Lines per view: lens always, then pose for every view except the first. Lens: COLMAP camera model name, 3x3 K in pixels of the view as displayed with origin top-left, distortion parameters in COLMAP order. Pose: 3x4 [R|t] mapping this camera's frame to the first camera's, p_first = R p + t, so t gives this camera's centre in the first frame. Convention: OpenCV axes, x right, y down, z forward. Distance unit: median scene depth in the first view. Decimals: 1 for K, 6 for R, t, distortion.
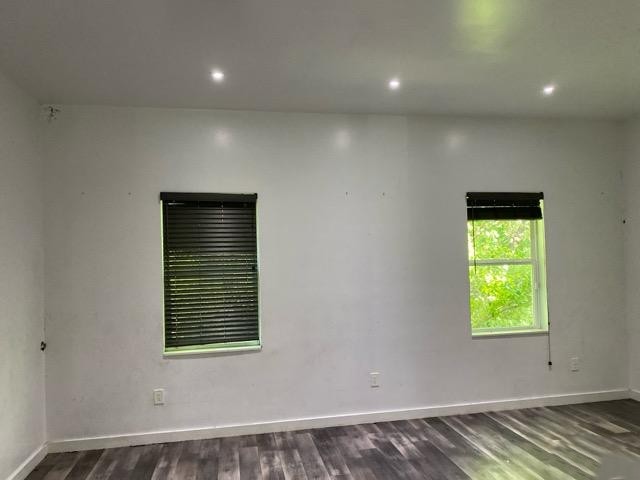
lens RADIAL K [[487.0, 0, 320.0], [0, 487.0, 240.0], [0, 0, 1]] dist [0.006627, -0.003812]
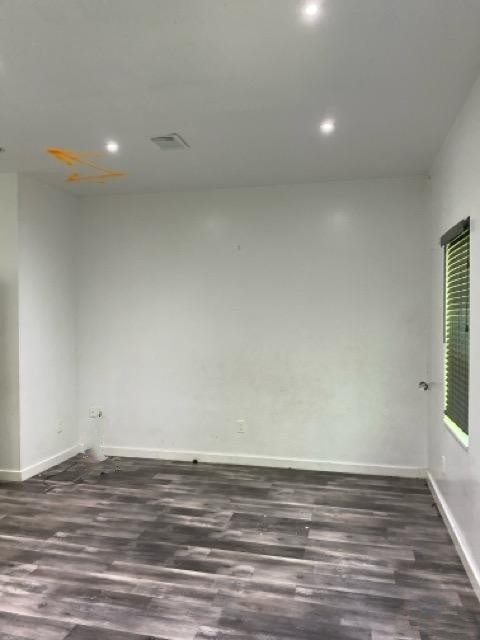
lens RADIAL K [[487.0, 0, 240.0], [0, 487.0, 320.0], [0, 0, 1]] dist [0.006627, -0.003812]
pose [[-0.407063, 0.029543, -0.912922, 0.712005], [0.048602, 0.998761, 0.010649, 0.026965], [0.912106, -0.040035, -0.407995, 1.143753]]
